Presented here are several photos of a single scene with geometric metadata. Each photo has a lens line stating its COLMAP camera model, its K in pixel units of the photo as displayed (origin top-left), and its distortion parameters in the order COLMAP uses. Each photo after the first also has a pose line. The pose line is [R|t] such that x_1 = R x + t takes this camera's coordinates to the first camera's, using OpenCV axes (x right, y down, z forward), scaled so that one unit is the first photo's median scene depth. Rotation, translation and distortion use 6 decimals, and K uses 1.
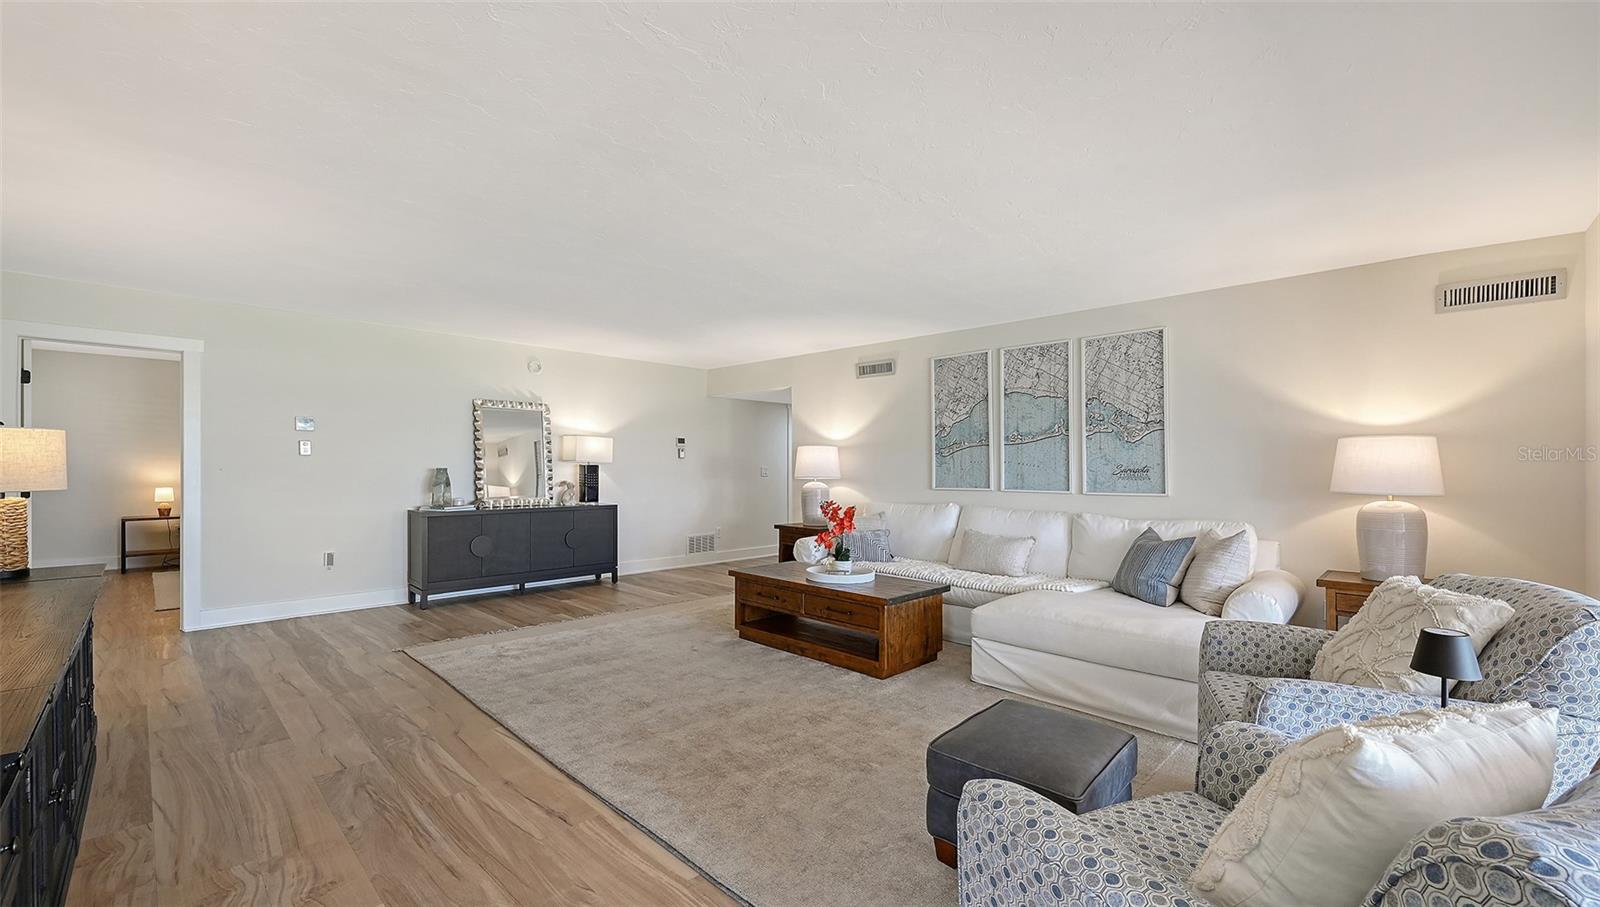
lens RADIAL K [[648.0, 0, 793.4], [0, 648.0, 452.8], [0, 0, 1]] dist [-0.003138, 0.001521]
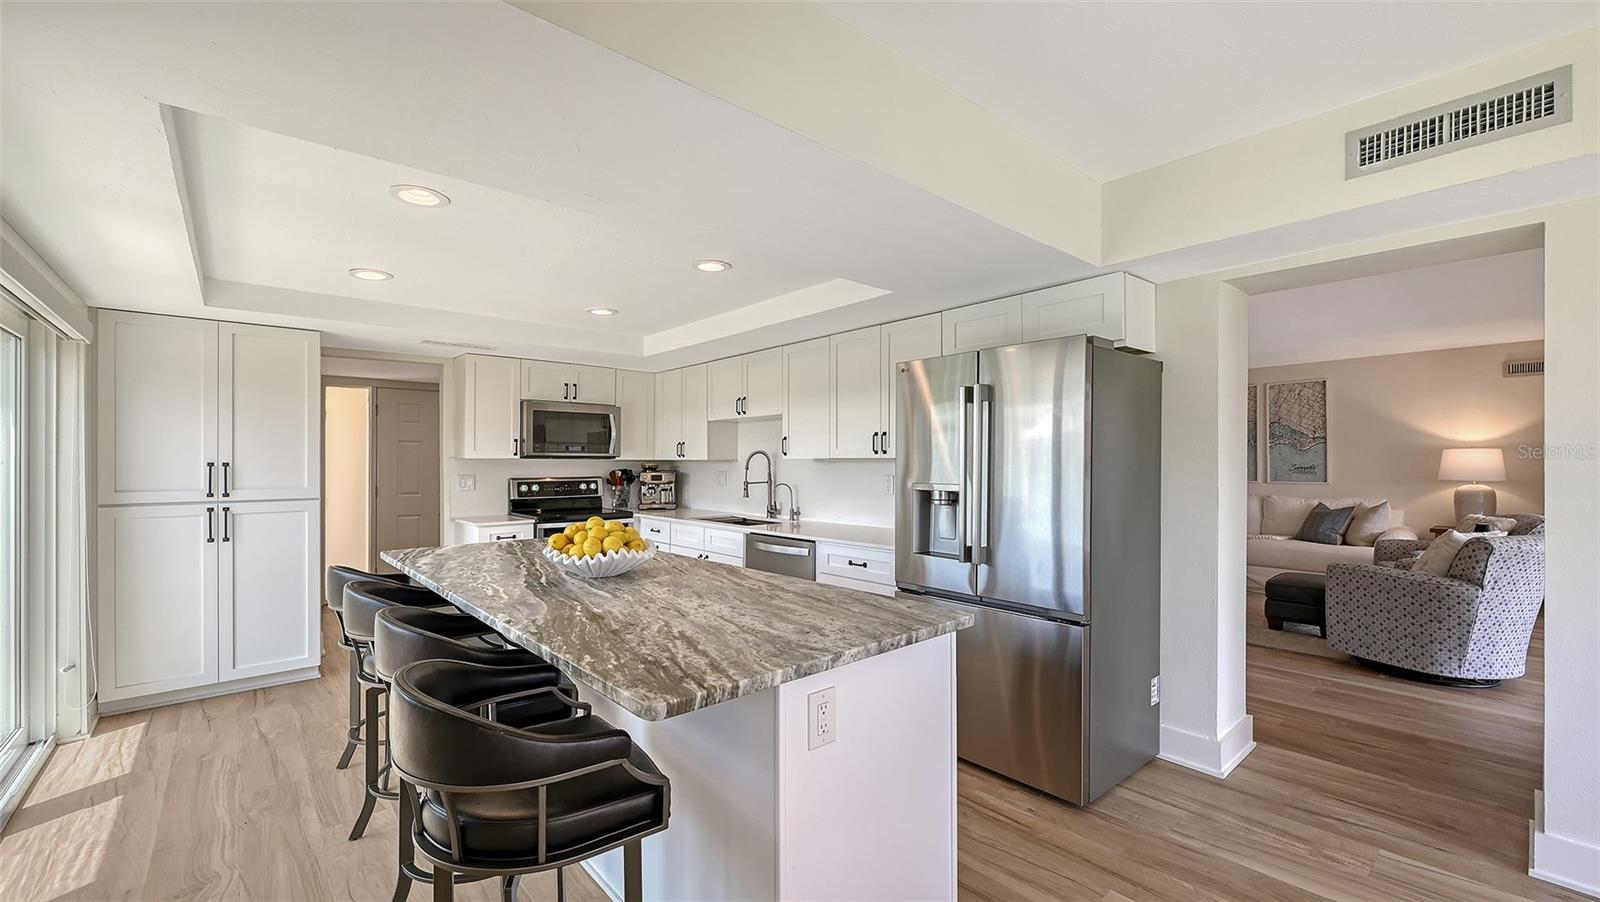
lens RADIAL K [[648.0, 0, 805.1], [0, 648.0, 458.4], [0, 0, 1]] dist [-0.003138, 0.001521]
pose [[0.998407, 0.002385, -0.056374, -0.676576], [-0.001960, 0.999969, 0.007592, -0.006413], [0.056390, -0.007470, 0.998381, -0.729732]]
